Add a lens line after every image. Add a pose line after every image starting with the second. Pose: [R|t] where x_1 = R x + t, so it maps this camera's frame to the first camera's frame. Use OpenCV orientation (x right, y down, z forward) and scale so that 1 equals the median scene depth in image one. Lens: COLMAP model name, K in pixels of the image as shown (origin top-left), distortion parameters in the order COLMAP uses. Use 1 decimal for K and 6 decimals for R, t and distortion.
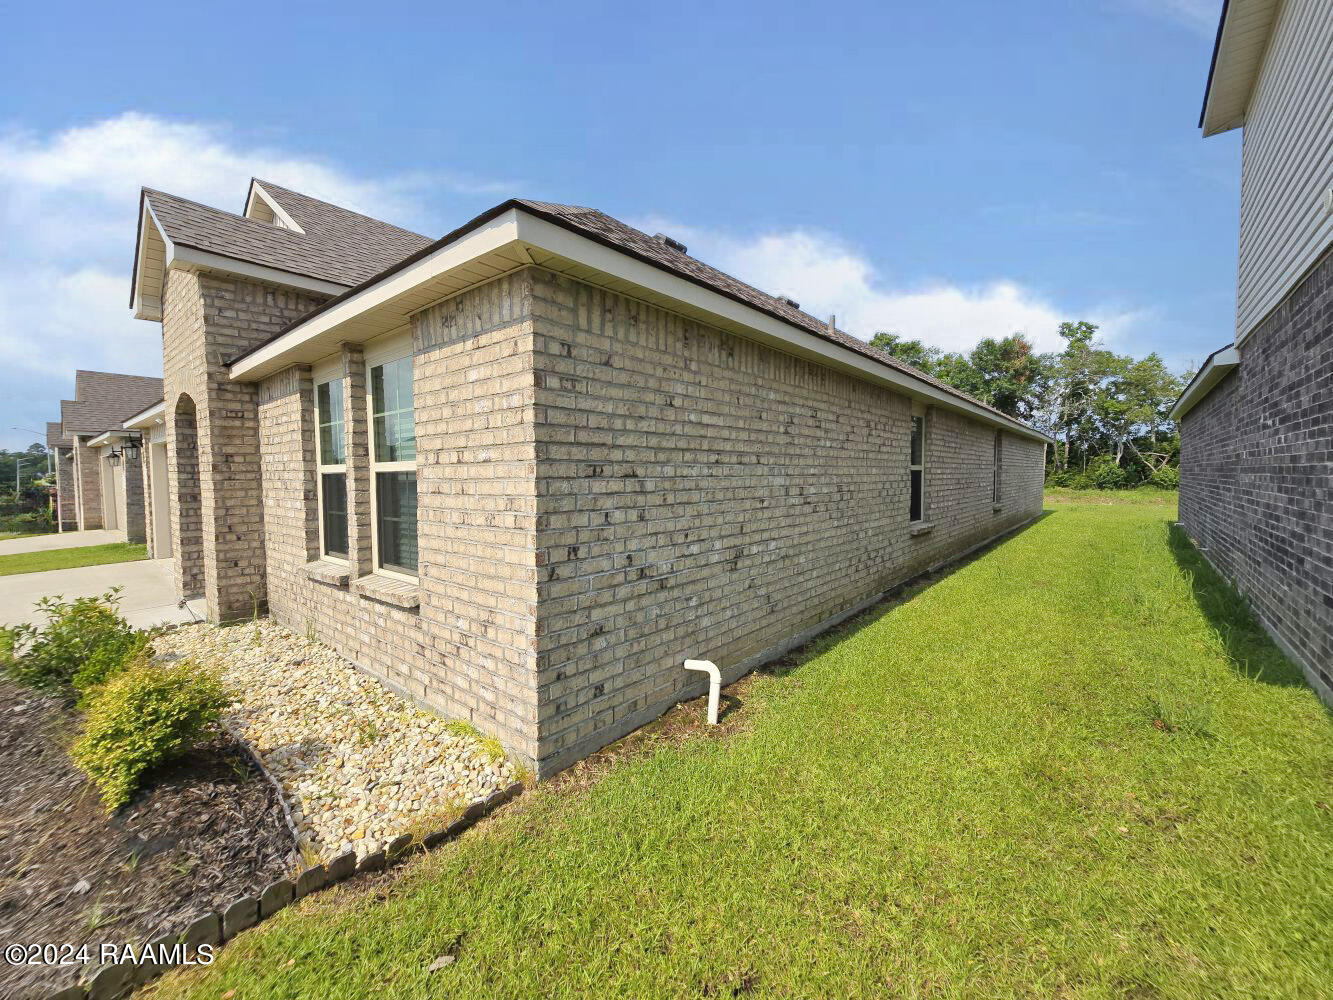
lens RADIAL K [[544.1, 0, 662.8], [0, 544.1, 502.3], [0, 0, 1]] dist [0.000737, -0.000301]
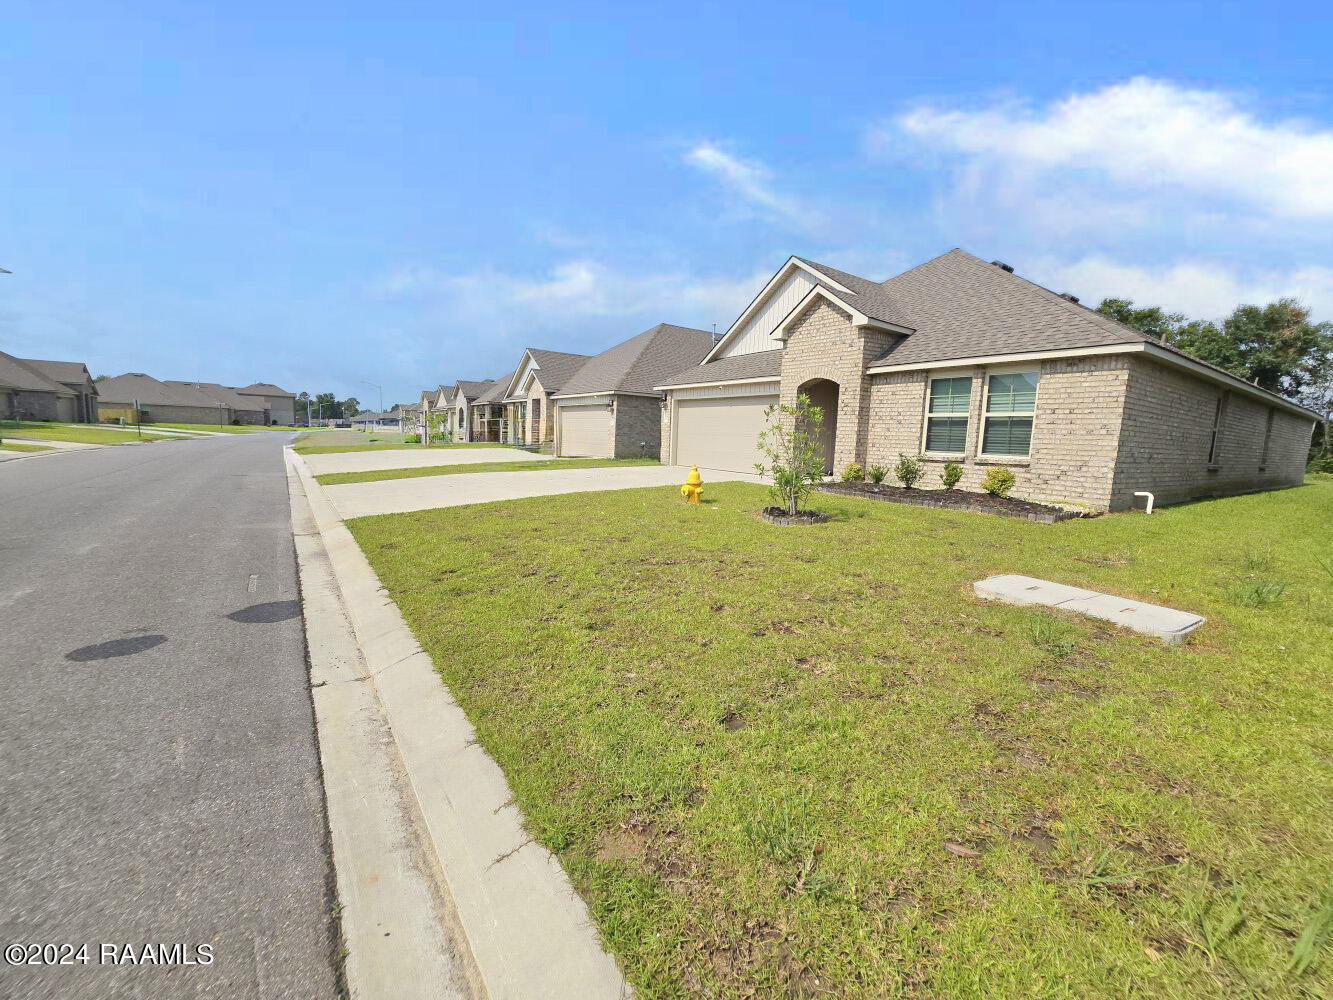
lens RADIAL K [[544.1, 0, 669.3], [0, 544.1, 497.2], [0, 0, 1]] dist [0.000737, -0.000301]
pose [[0.967274, 0.073078, -0.242984, -0.113609], [-0.058970, 0.996151, 0.064847, 0.021008], [0.246787, -0.048396, 0.967860, -0.159949]]
